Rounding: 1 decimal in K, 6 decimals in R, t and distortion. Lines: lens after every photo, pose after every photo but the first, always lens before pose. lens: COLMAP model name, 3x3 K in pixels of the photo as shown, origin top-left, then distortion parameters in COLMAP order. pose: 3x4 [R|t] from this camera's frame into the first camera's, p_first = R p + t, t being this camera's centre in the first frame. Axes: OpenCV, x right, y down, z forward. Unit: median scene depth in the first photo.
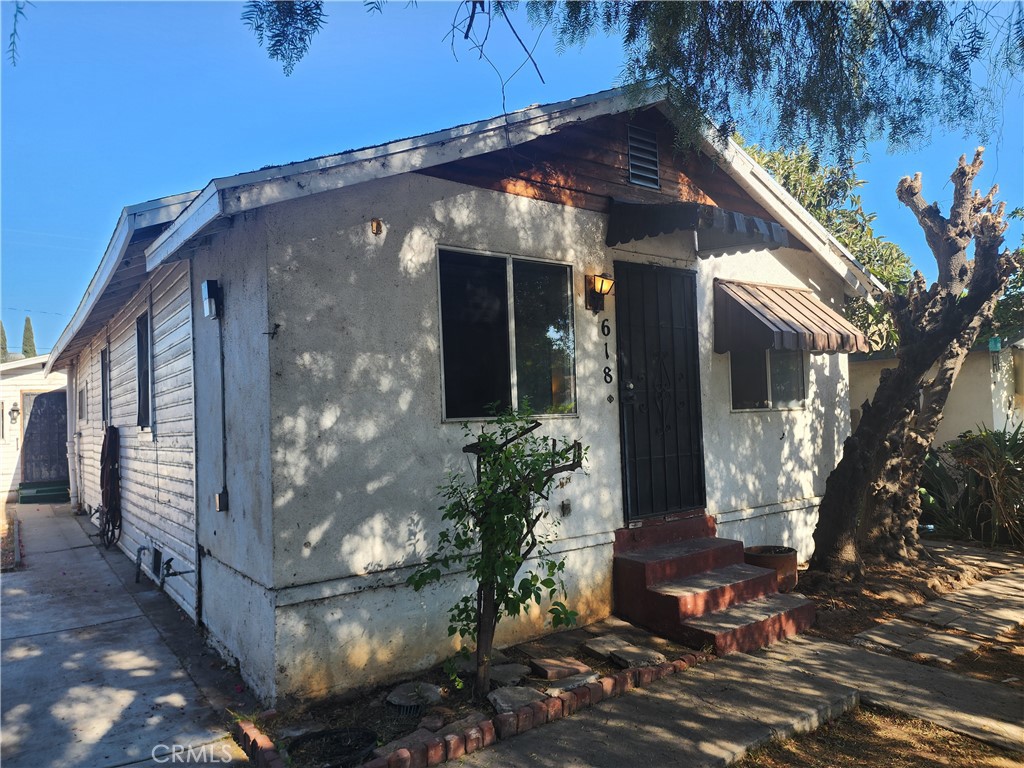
lens RADIAL K [[695.9, 0, 517.4], [0, 695.9, 400.7], [0, 0, 1]] dist [0.076945, -0.064388]
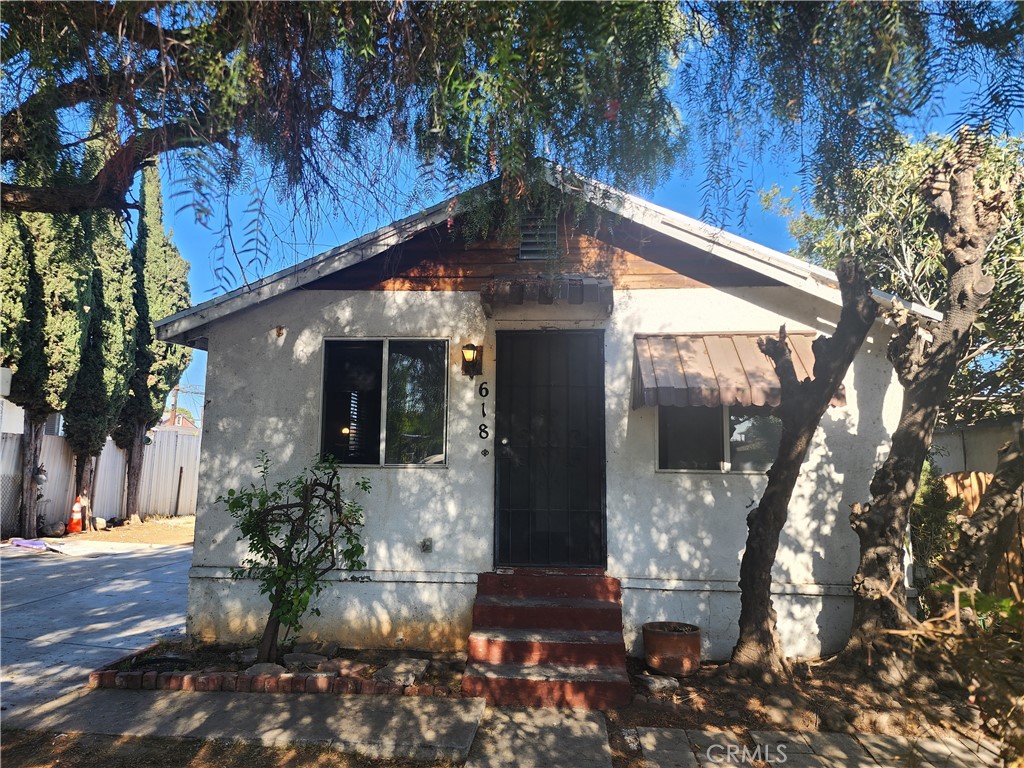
lens RADIAL K [[695.9, 0, 513.5], [0, 695.9, 387.6], [0, 0, 1]] dist [0.076945, -0.064388]
pose [[0.742577, -0.028846, -0.669139, 0.915148], [-0.024065, 0.997278, -0.069697, -0.030744], [0.669328, 0.067859, 0.739862, 0.193834]]
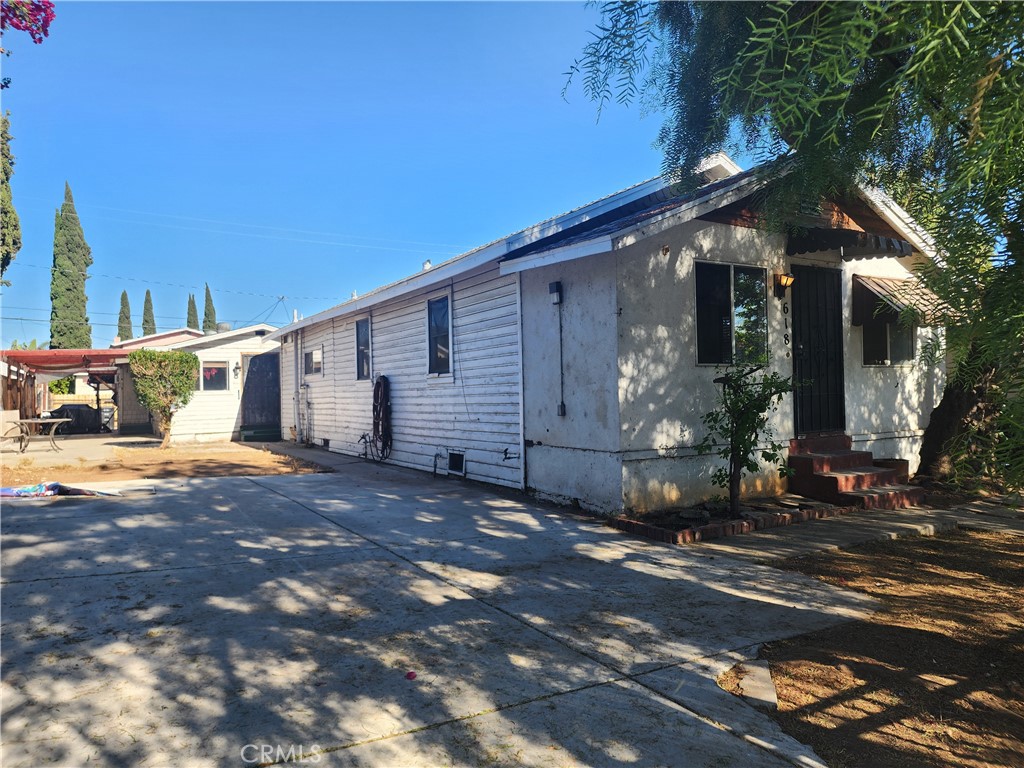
lens RADIAL K [[695.9, 0, 510.1], [0, 695.9, 385.5], [0, 0, 1]] dist [0.076945, -0.064388]
pose [[0.995899, 0.016525, -0.088944, -0.336126], [-0.015029, 0.999735, 0.017459, 0.046463], [0.089209, -0.016051, 0.995884, -0.600176]]
